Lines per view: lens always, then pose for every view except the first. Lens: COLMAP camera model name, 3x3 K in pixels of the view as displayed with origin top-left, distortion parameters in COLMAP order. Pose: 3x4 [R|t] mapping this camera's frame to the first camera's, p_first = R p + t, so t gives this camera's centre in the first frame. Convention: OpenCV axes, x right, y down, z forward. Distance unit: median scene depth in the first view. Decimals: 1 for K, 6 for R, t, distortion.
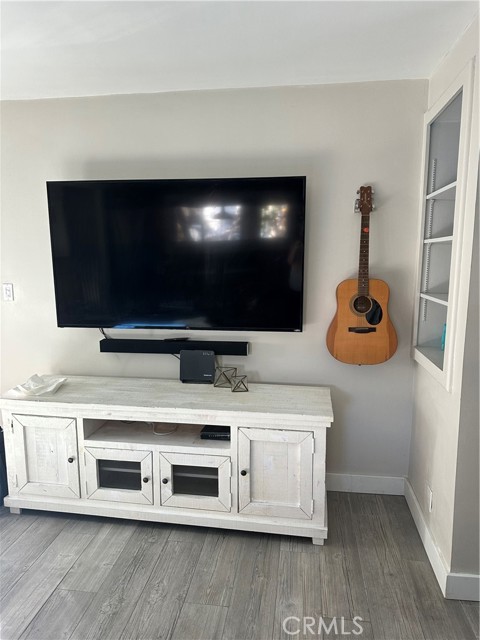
lens RADIAL K [[448.1, 0, 239.9], [0, 448.1, 320.9], [0, 0, 1]] dist [0.003300, -0.004065]
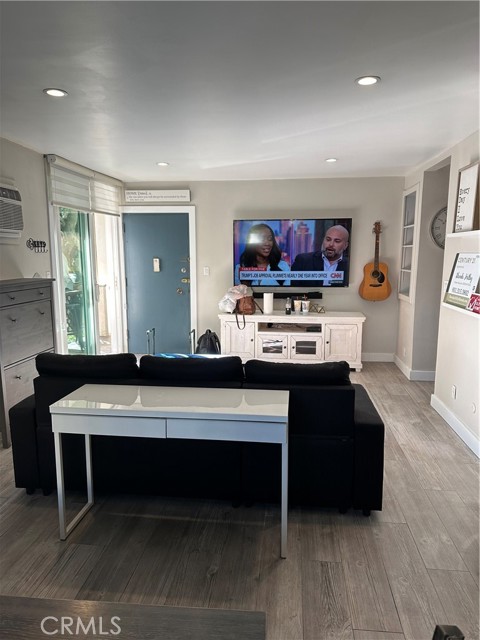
lens RADIAL K [[448.1, 0, 240.3], [0, 448.1, 320.5], [0, 0, 1]] dist [0.003300, -0.004065]
pose [[0.999986, -0.002605, 0.004585, -0.442546], [0.002518, 0.999820, 0.018800, 0.160740], [-0.004633, -0.018788, 0.999813, -1.325901]]
